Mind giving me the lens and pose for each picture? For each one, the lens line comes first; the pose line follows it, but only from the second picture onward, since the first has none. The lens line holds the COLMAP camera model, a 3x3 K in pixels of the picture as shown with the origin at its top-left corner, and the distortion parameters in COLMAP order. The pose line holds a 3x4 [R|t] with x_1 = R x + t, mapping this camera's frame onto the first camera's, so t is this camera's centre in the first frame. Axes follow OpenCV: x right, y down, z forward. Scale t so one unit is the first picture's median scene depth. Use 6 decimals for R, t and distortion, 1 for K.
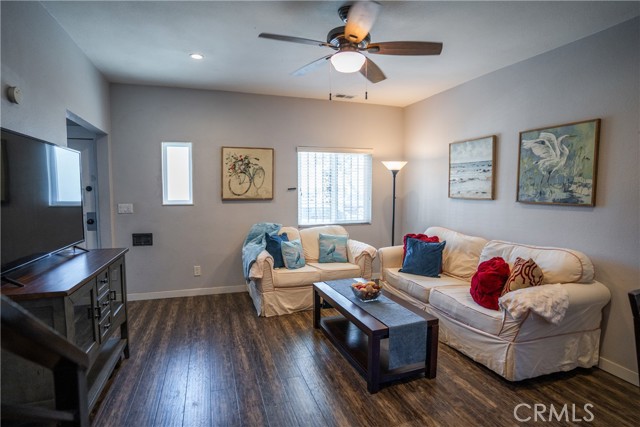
lens RADIAL K [[319.5, 0, 320.0], [0, 319.5, 212.9], [0, 0, 1]] dist [-0.056172, 0.022615]
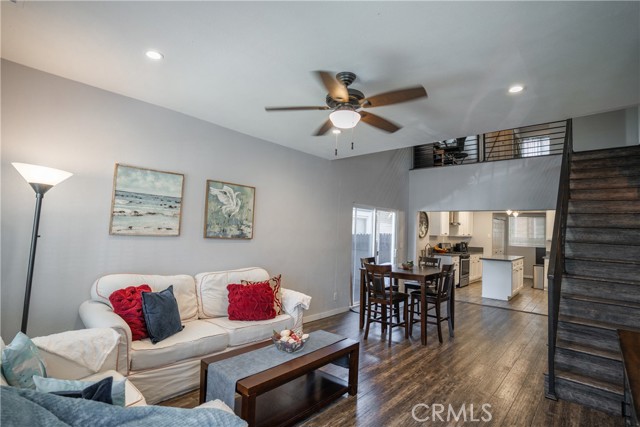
lens RADIAL K [[319.5, 0, 309.4], [0, 319.5, 214.3], [0, 0, 1]] dist [-0.056172, 0.022615]
pose [[-0.460481, 0.027763, 0.887235, -0.645091], [0.024545, 0.999527, -0.018537, -0.096018], [-0.887330, 0.013241, -0.460945, 1.261159]]
